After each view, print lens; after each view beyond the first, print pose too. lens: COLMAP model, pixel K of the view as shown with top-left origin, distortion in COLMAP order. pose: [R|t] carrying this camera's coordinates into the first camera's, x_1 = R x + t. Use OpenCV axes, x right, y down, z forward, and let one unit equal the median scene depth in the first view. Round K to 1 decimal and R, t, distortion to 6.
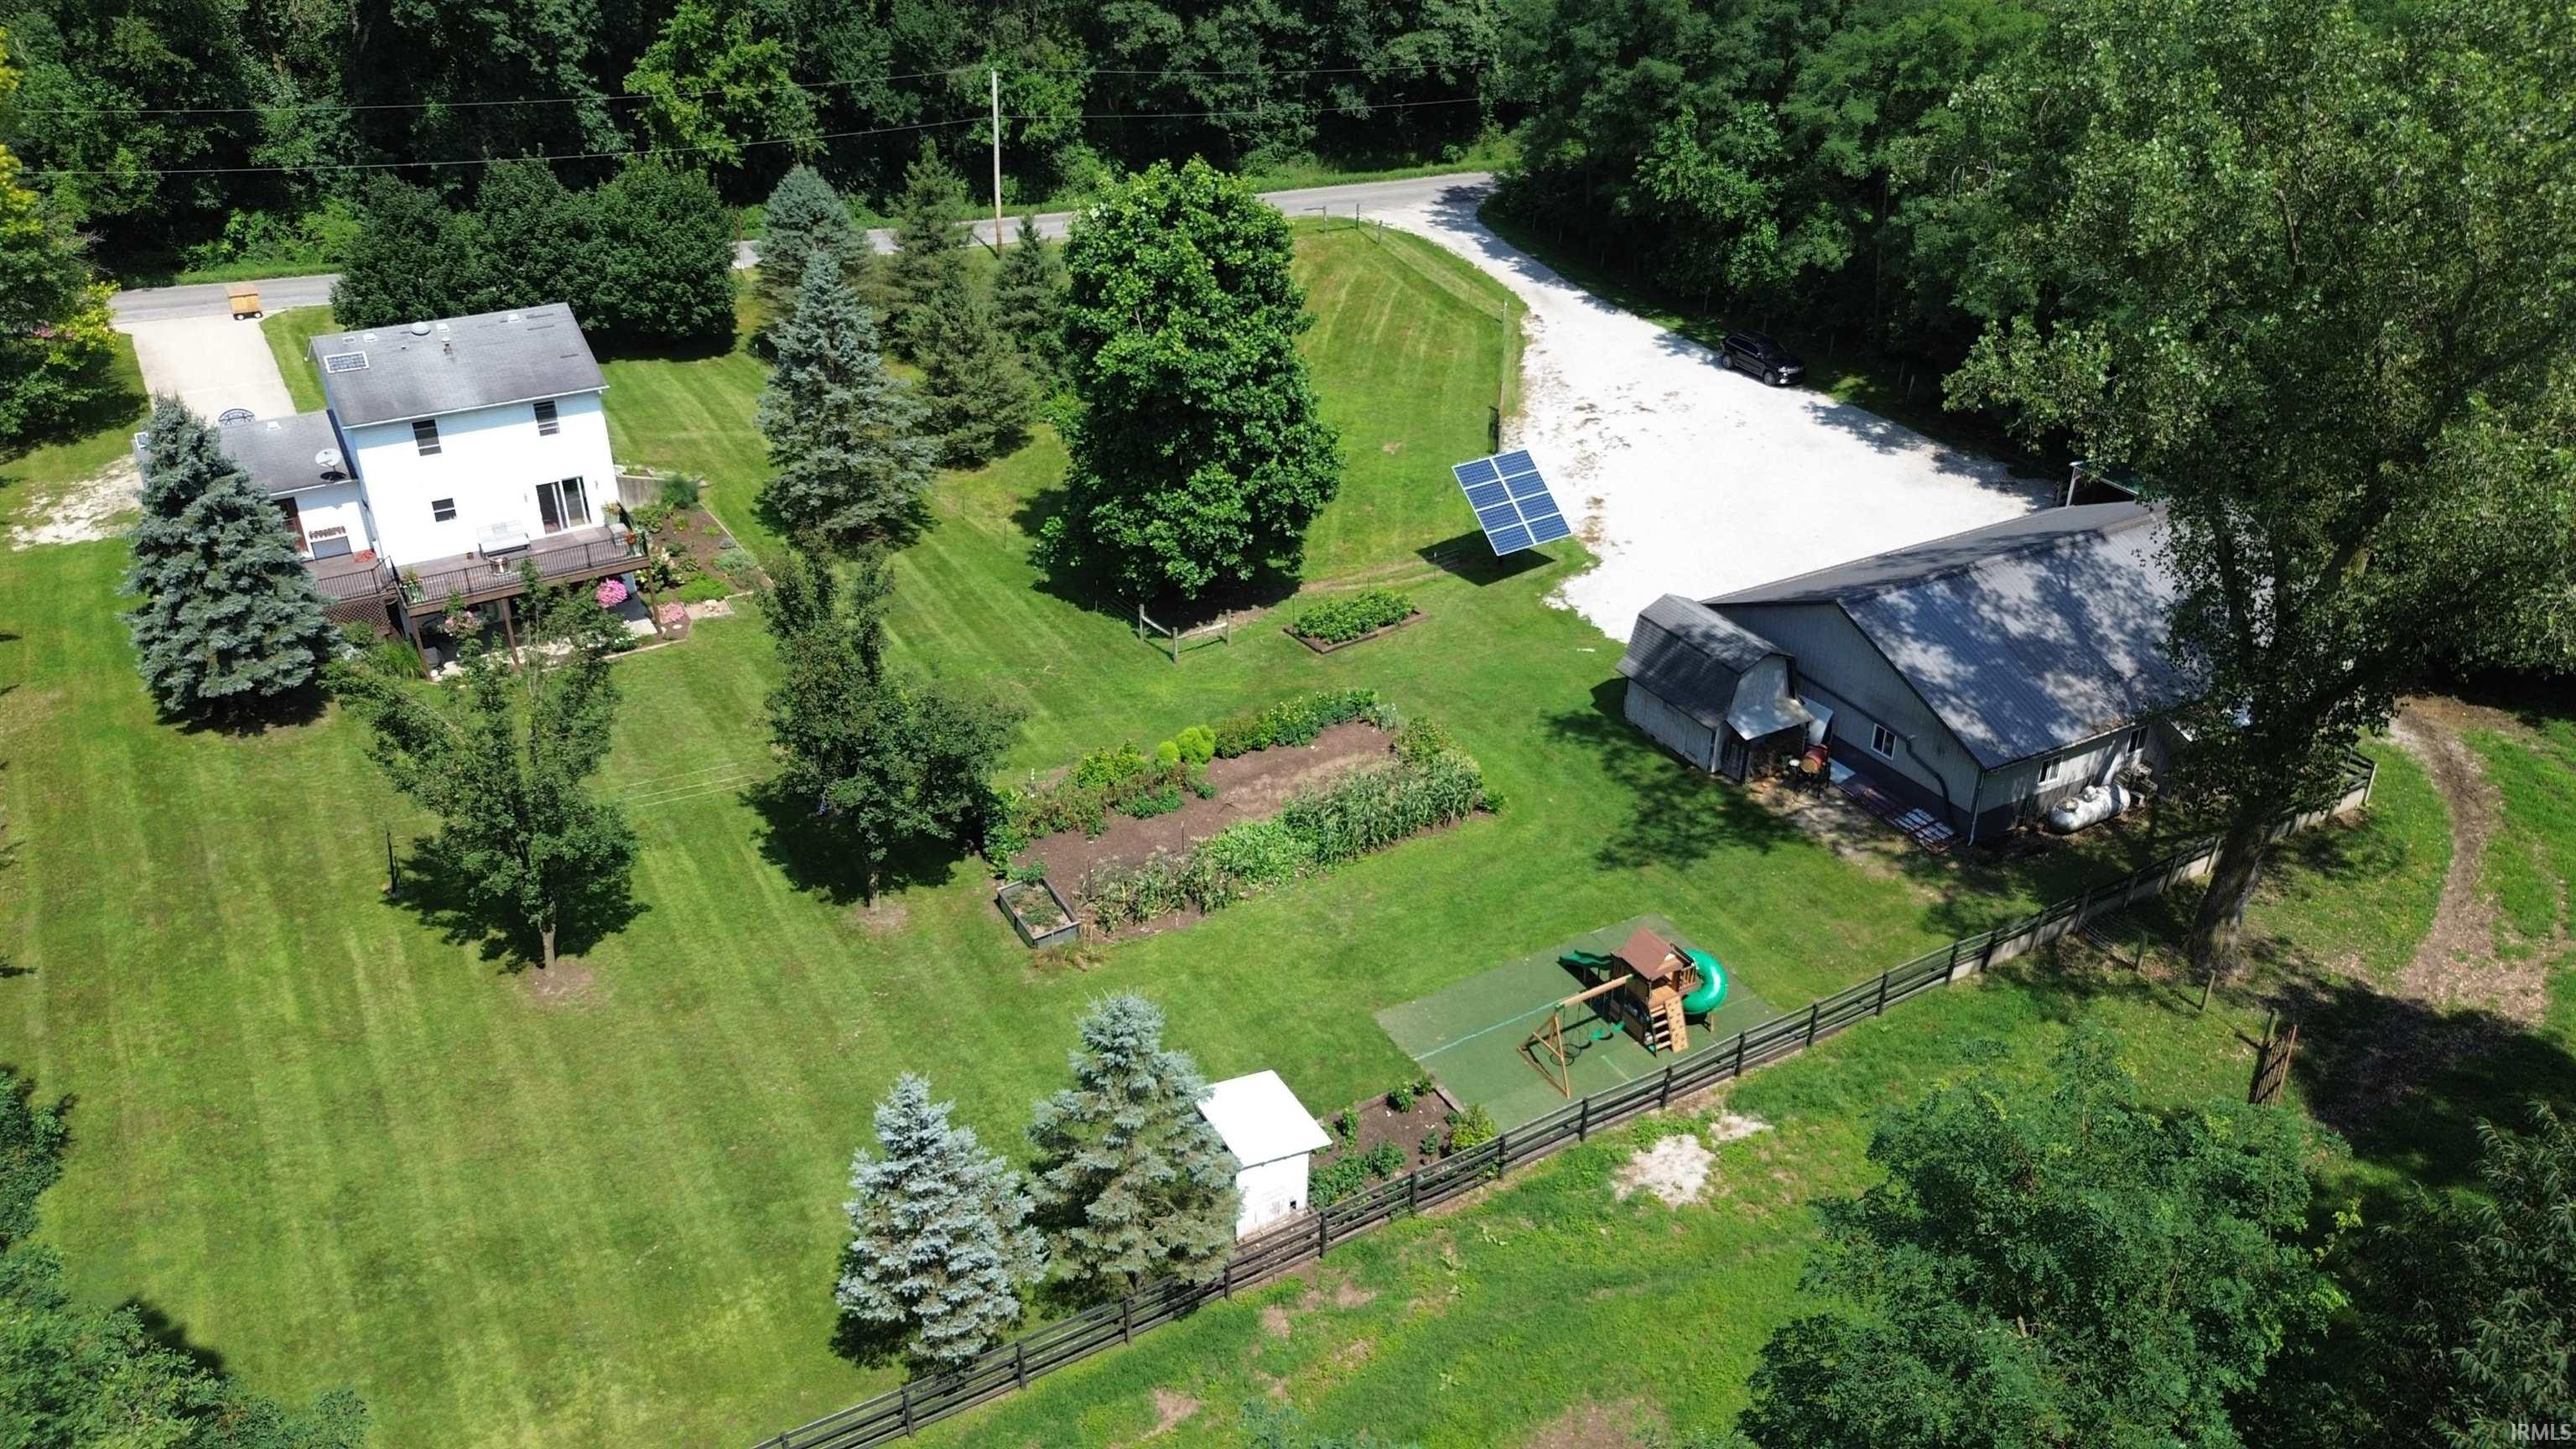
lens RADIAL K [[1842.9, 0, 1287.7], [0, 1842.9, 723.6], [0, 0, 1]] dist [0.043409, -0.032467]
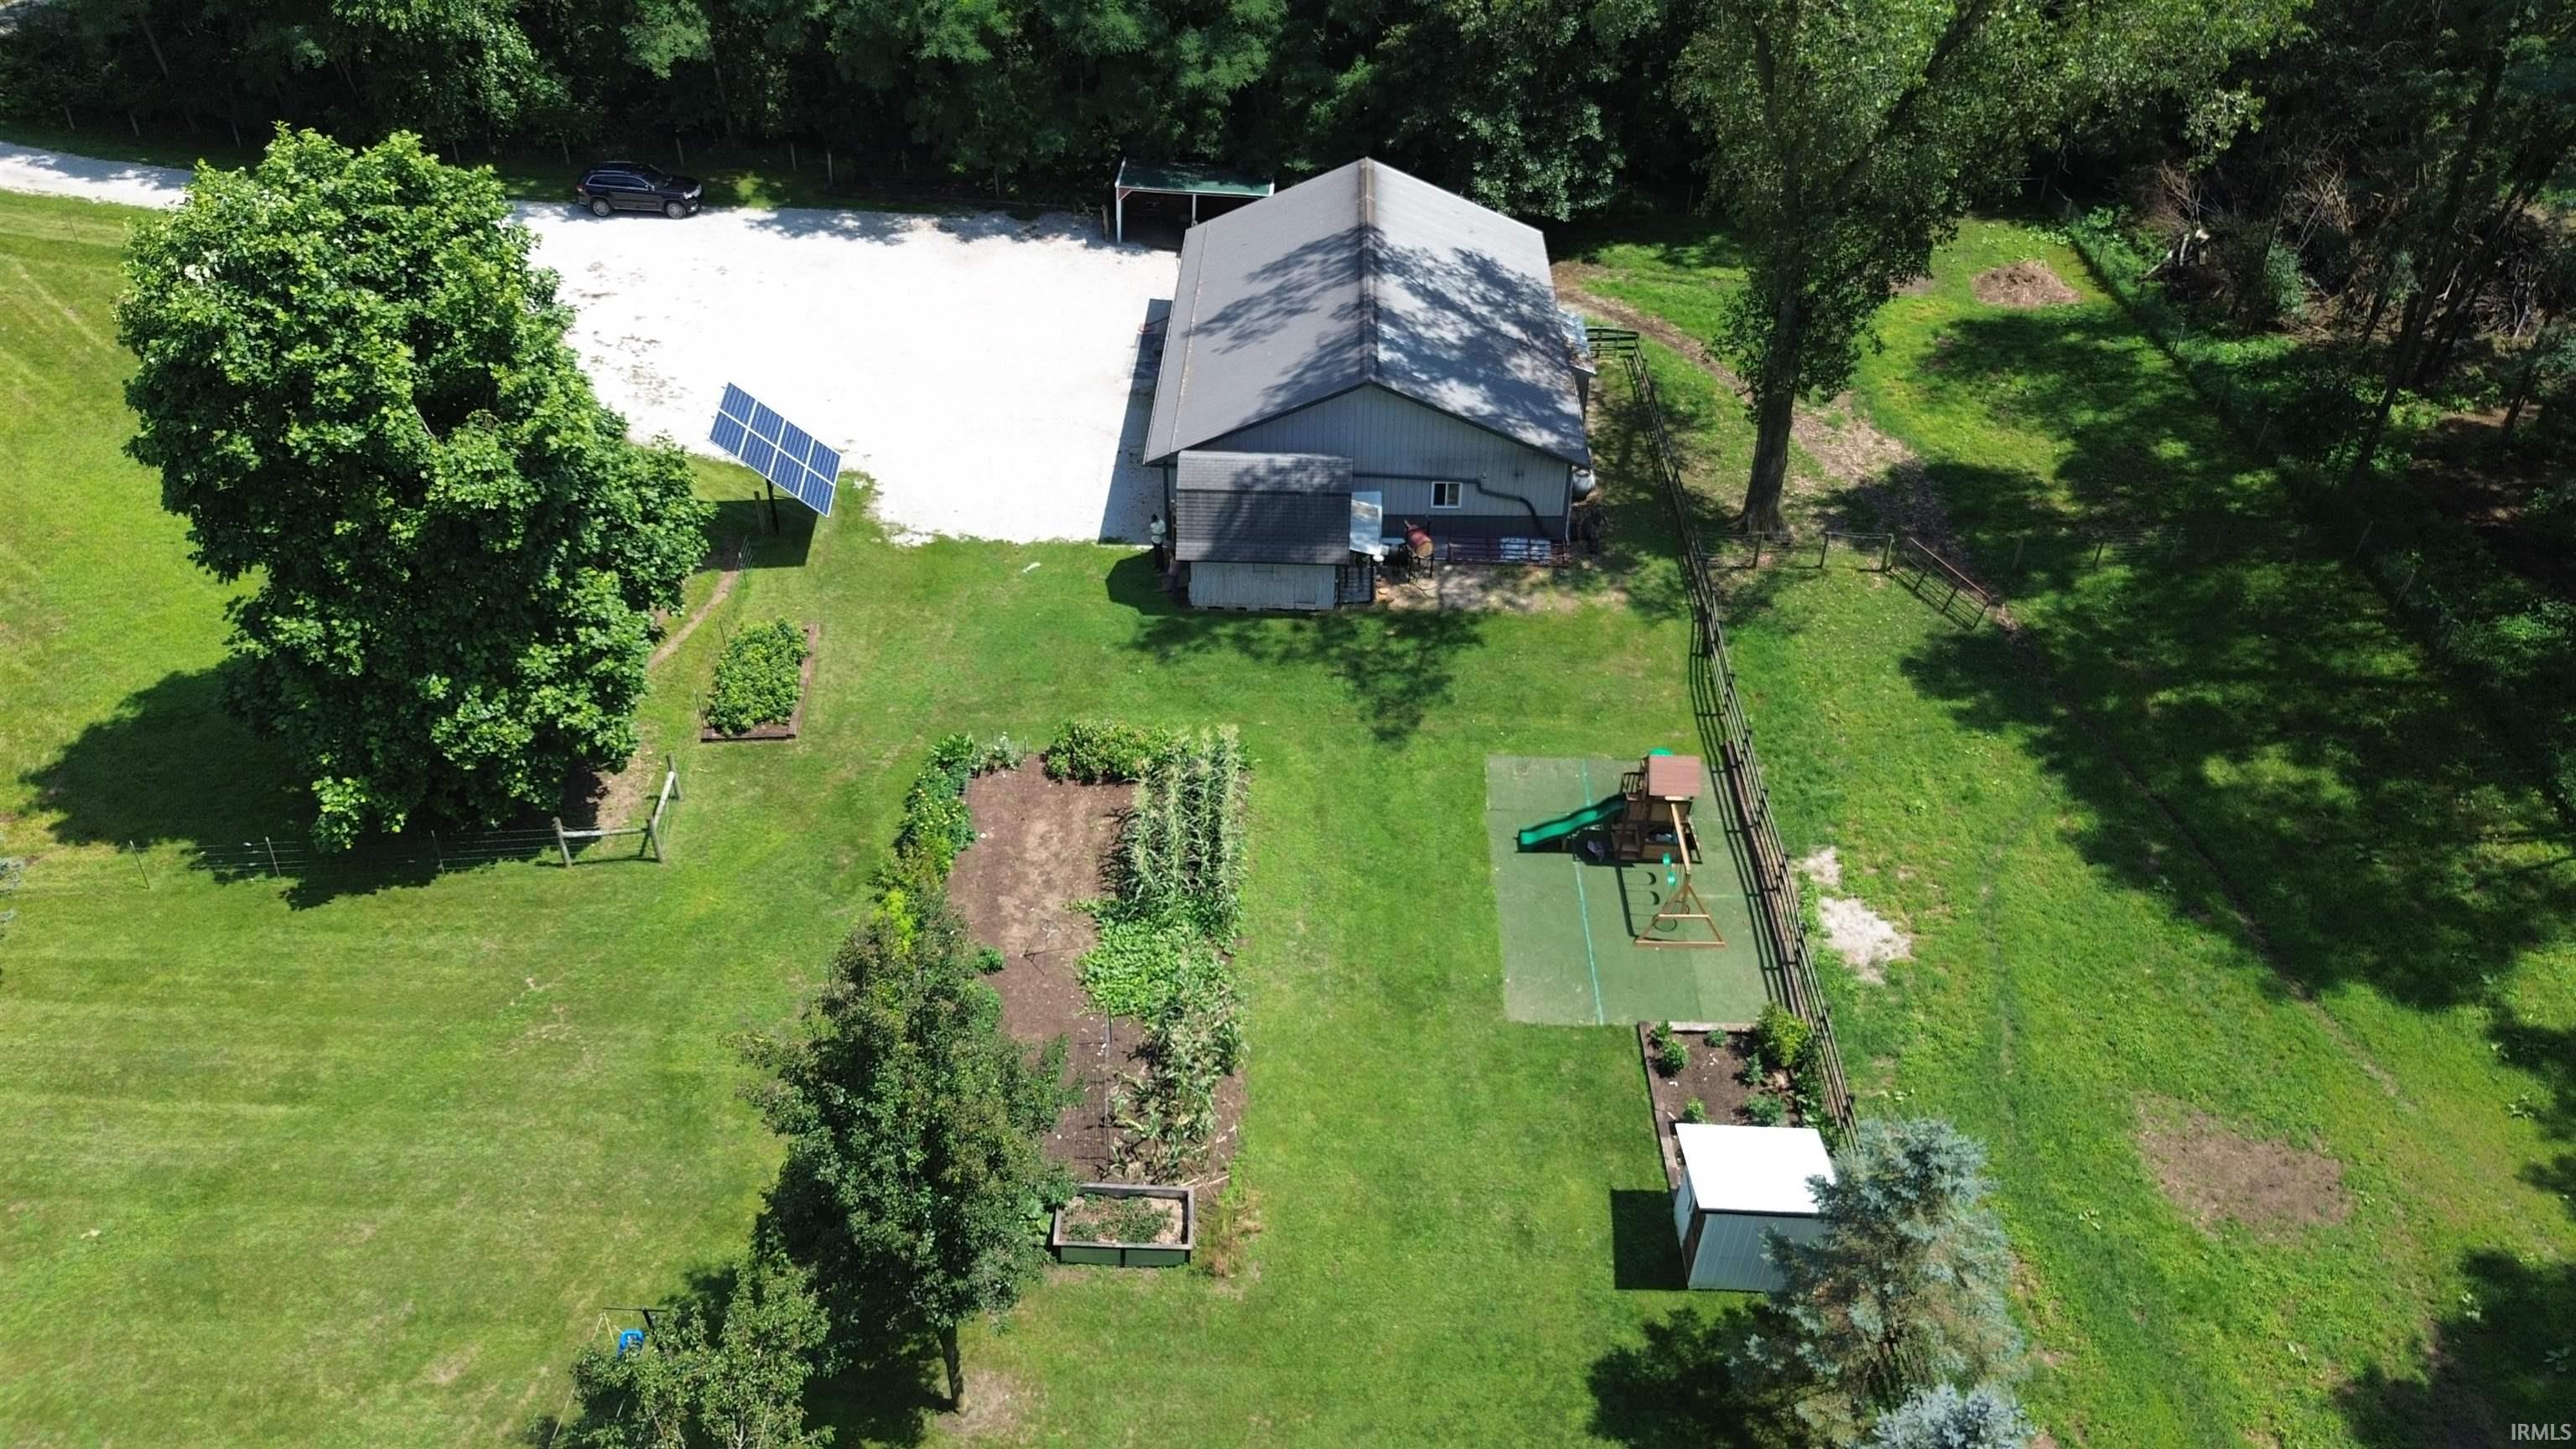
lens RADIAL K [[1842.9, 0, 1274.2], [0, 1842.9, 708.3], [0, 0, 1]] dist [0.043409, -0.032467]
pose [[0.507546, -0.507577, 0.696249, -0.367822], [0.406122, 0.853601, 0.326237, -0.198463], [-0.759909, 0.117182, 0.639380, 0.369277]]
